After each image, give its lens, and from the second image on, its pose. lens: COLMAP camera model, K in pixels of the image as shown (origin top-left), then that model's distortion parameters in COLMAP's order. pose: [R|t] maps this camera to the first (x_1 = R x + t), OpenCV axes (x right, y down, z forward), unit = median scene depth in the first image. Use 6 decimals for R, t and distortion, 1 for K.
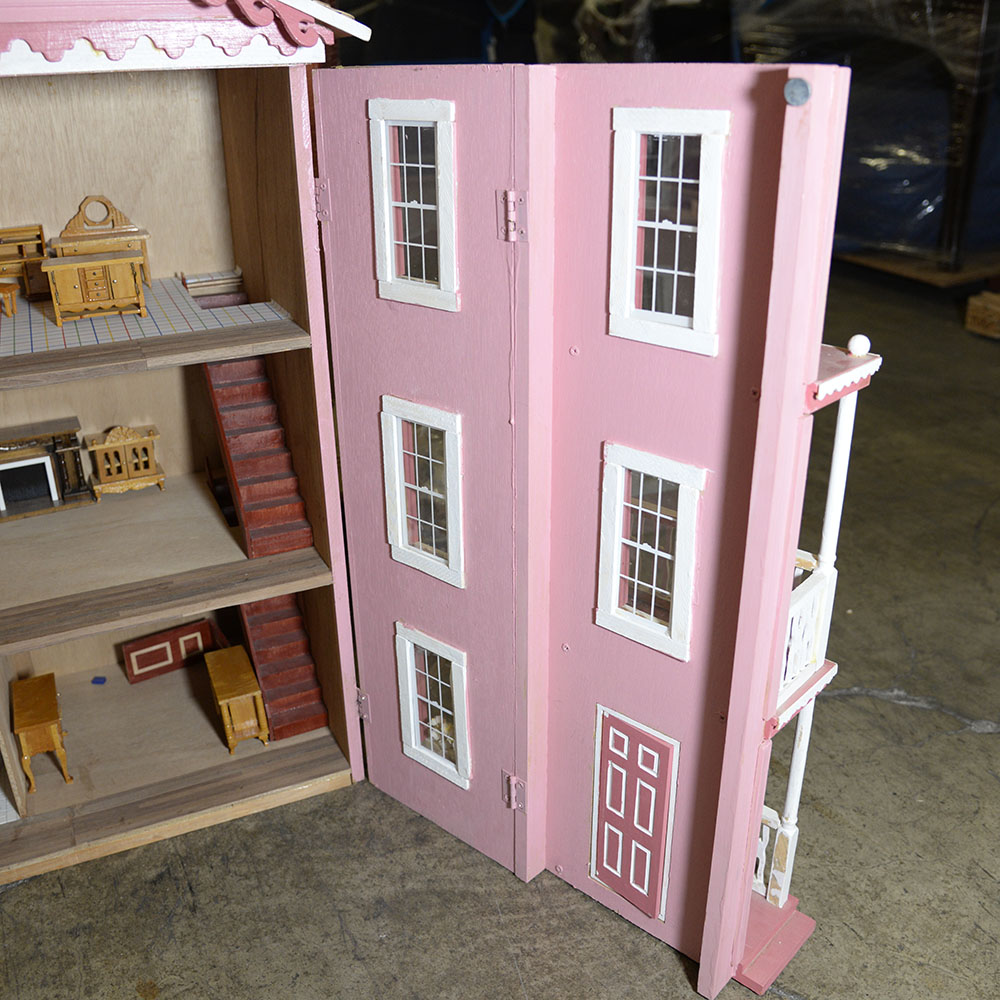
lens RADIAL K [[1009.4, 0, 492.6], [0, 1009.4, 500.4], [0, 0, 1]] dist [-0.128652, 0.092244]
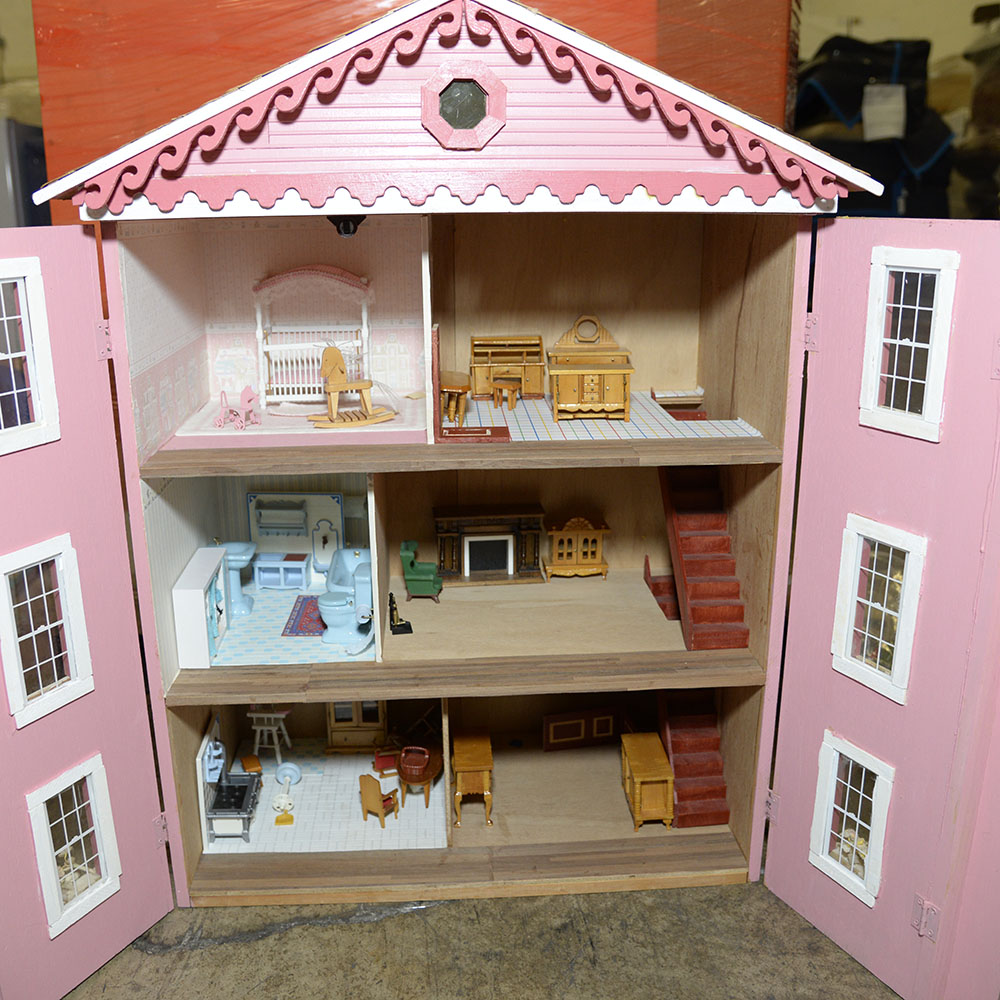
lens RADIAL K [[1009.4, 0, 492.6], [0, 1009.4, 500.4], [0, 0, 1]] dist [-0.128652, 0.092244]
pose [[0.932145, 0.110271, -0.344885, -0.088188], [-0.154464, 0.982581, -0.103319, 0.046581], [0.327485, 0.149580, 0.932941, -0.111293]]
